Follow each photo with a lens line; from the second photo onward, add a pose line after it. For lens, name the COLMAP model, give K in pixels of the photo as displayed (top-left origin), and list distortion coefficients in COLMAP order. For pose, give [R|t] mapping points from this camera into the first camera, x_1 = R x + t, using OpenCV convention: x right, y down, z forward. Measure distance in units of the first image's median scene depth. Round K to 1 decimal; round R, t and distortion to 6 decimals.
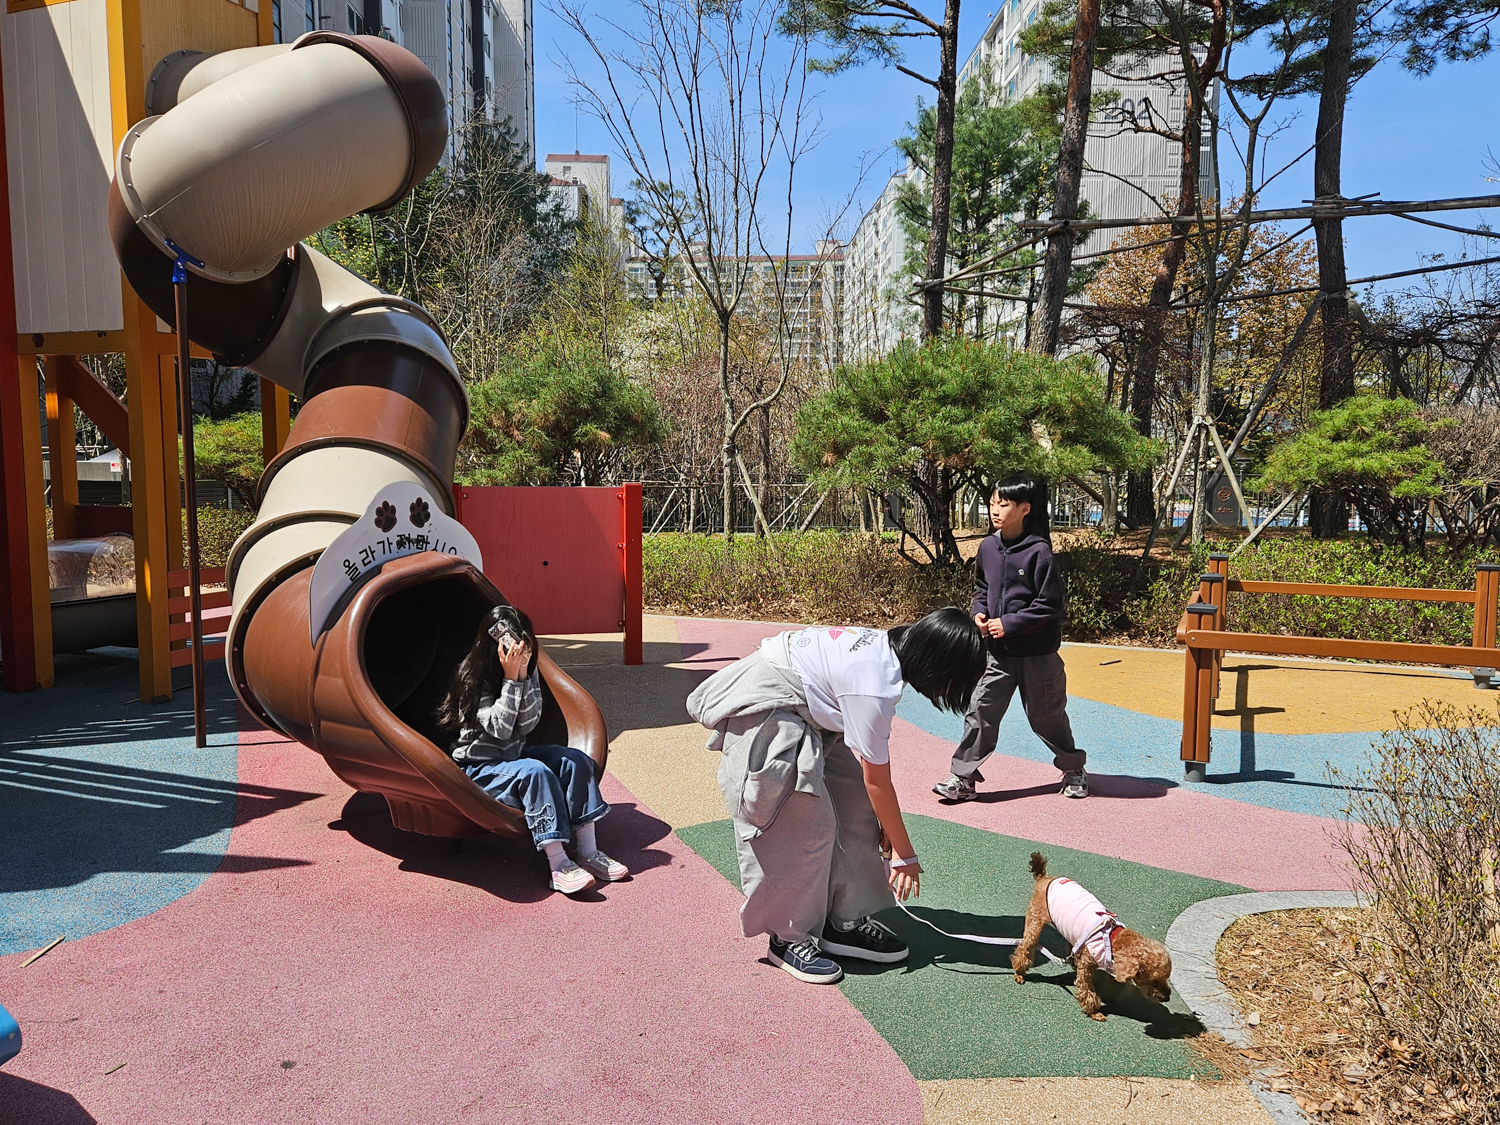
lens RADIAL K [[1163.9, 0, 750.0], [0, 1163.9, 562.5], [0, 0, 1]] dist [0.094013, -0.084986]
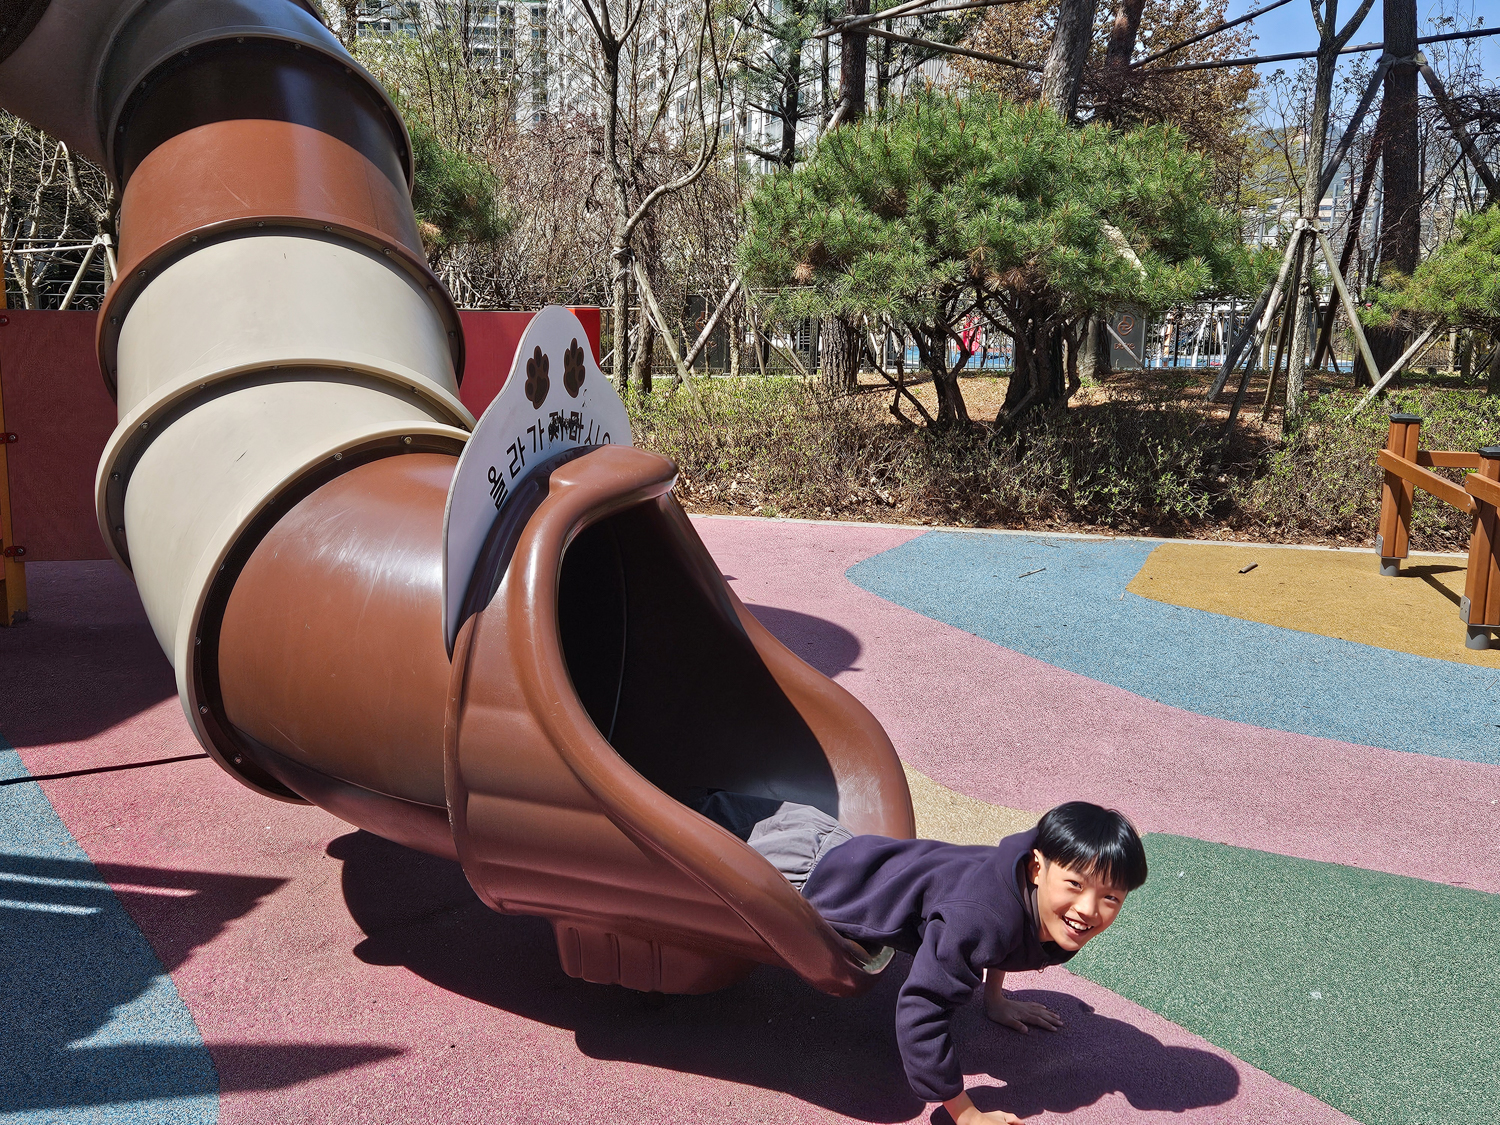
lens RADIAL K [[1487.5, 0, 750.0], [0, 1487.5, 562.5], [0, 0, 1]] dist [0.072817, 0.002509]
pose [[0.976305, -0.025151, 0.214934, -0.170058], [0.002923, 0.994665, 0.103115, -0.012193], [-0.216381, -0.100044, 0.971170, 0.165836]]
